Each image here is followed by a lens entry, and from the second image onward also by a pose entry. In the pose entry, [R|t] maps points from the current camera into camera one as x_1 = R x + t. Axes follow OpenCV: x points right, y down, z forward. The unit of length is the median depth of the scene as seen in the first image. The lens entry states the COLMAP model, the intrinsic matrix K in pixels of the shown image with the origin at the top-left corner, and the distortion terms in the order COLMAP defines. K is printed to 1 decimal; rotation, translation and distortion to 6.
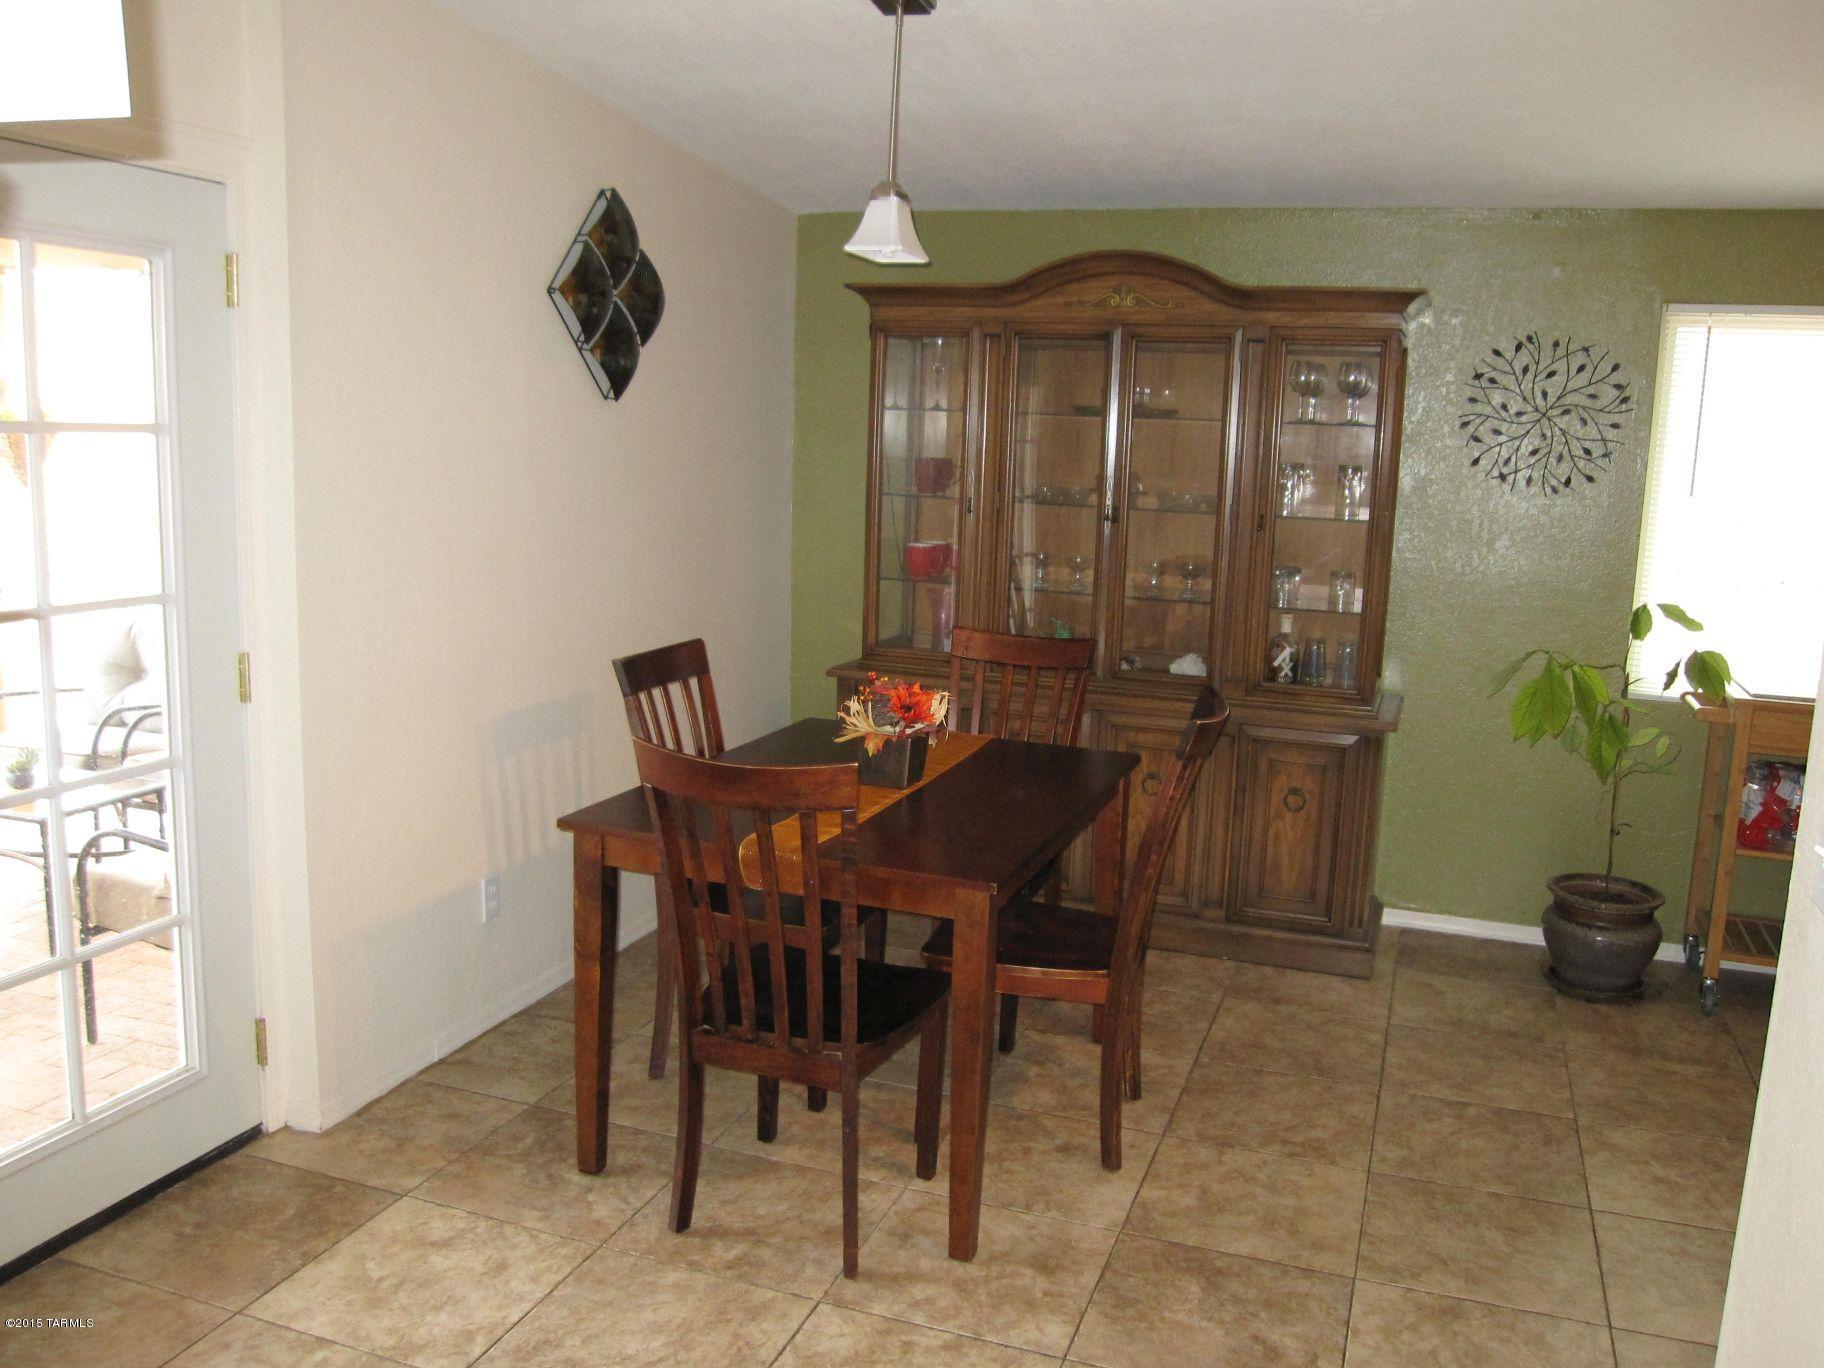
lens RADIAL K [[1510.4, 0, 925.3], [0, 1510.4, 694.1], [0, 0, 1]] dist [-0.084914, 0.054615]
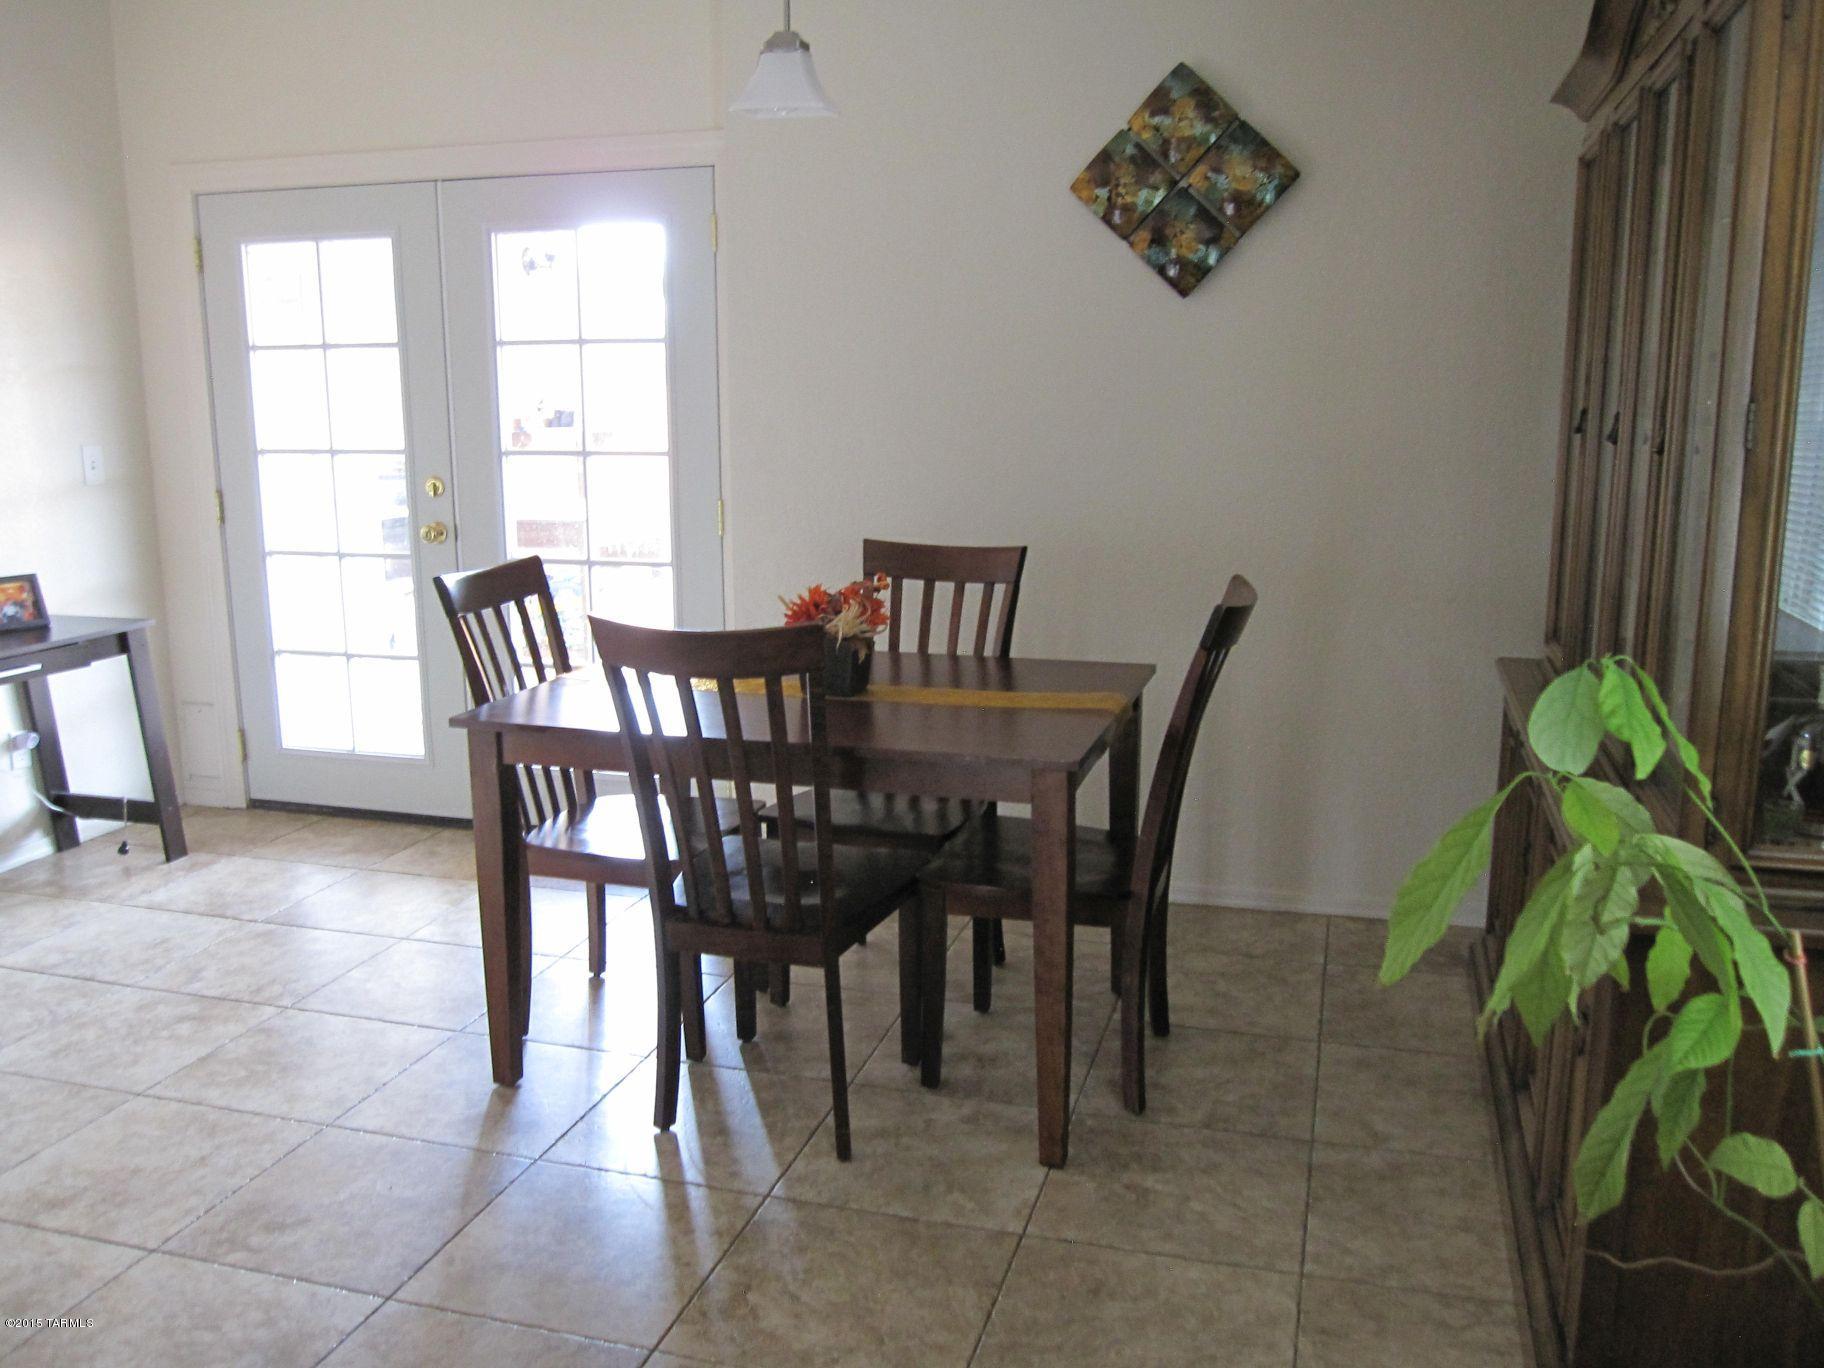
lens RADIAL K [[1510.4, 0, 925.3], [0, 1510.4, 694.1], [0, 0, 1]] dist [-0.084914, 0.054615]
pose [[0.072730, 0.165567, -0.983513, 0.752268], [-0.171123, 0.973573, 0.151239, -0.074572], [0.982562, 0.157302, 0.099141, 0.827814]]
